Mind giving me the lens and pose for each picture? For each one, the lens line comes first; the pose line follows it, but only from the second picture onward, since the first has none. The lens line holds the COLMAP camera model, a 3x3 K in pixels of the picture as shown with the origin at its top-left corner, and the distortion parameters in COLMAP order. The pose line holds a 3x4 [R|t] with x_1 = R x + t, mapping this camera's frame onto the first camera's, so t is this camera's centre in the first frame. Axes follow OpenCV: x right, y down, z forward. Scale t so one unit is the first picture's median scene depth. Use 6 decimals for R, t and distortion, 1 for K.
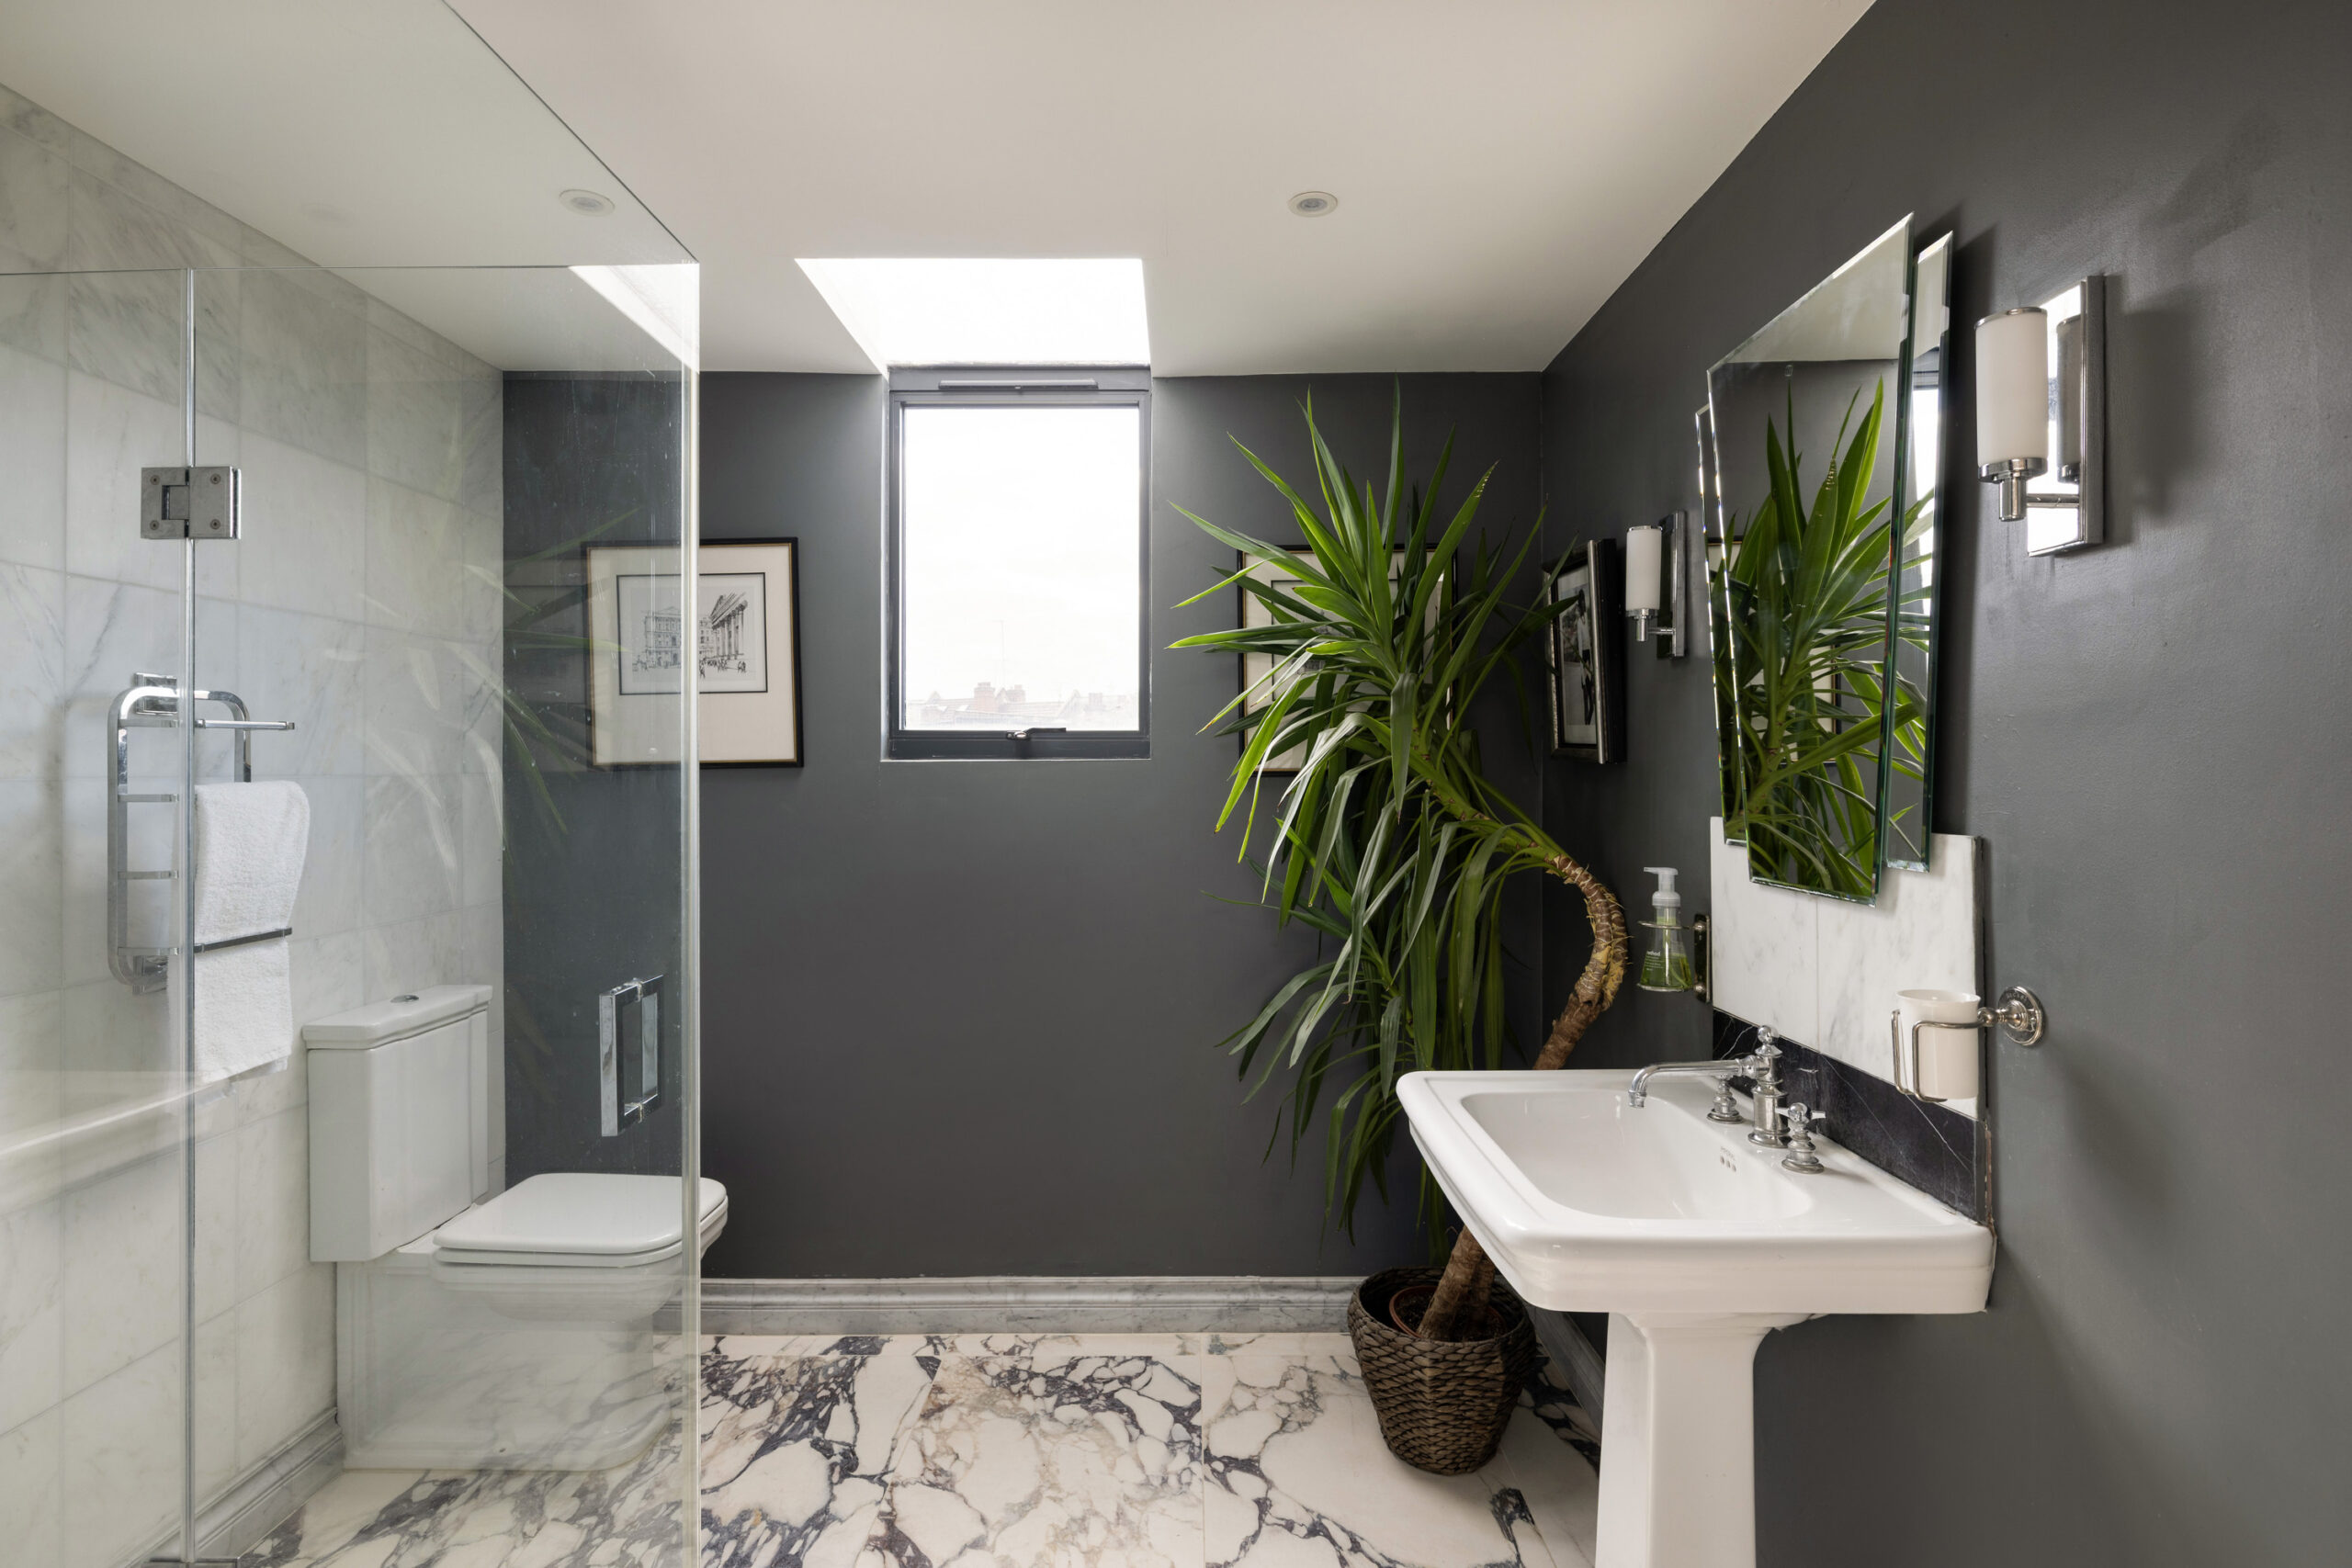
lens RADIAL K [[1207.3, 0, 1176.0], [0, 1207.3, 784.0], [0, 0, 1]] dist [-0.001018, -0.000280]
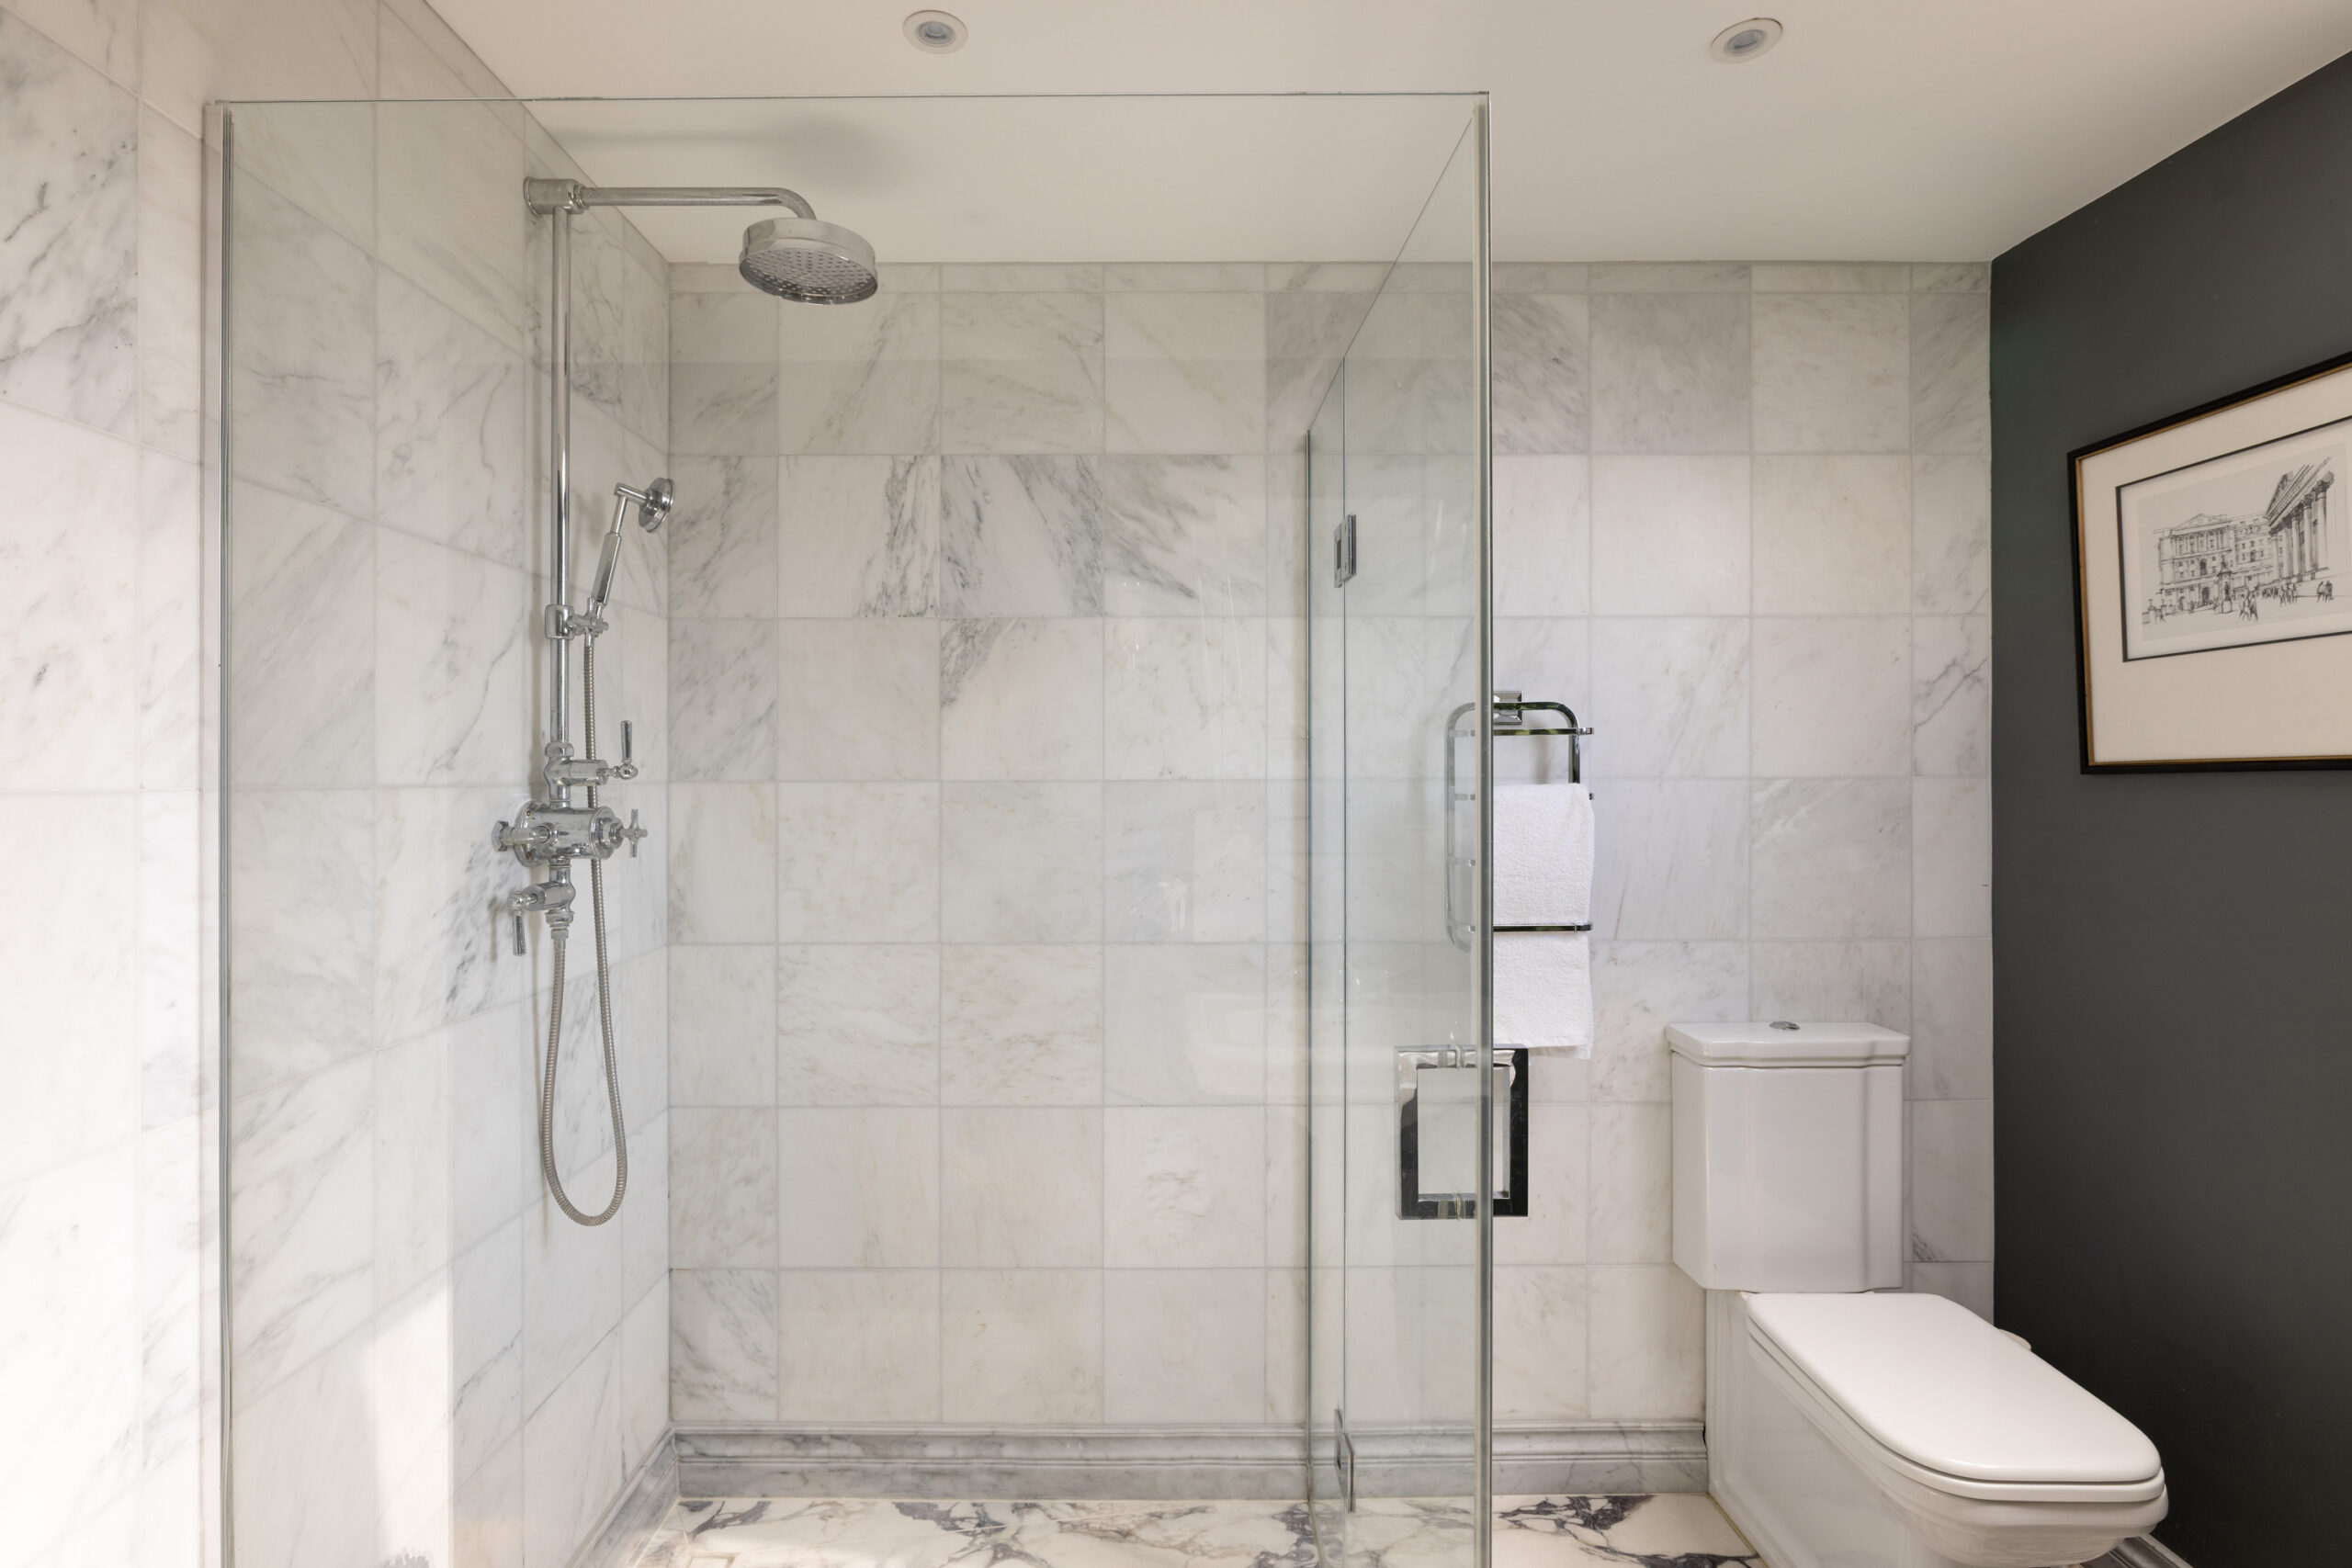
lens RADIAL K [[1122.1, 0, 1176.0], [0, 1122.1, 784.0], [0, 0, 1]] dist [0.002122, 0.000322]
pose [[0.006567, 0.014111, -0.999879, 0.207739], [-0.009623, 0.999855, 0.014047, -0.010724], [0.999932, 0.009530, 0.006702, 0.571908]]
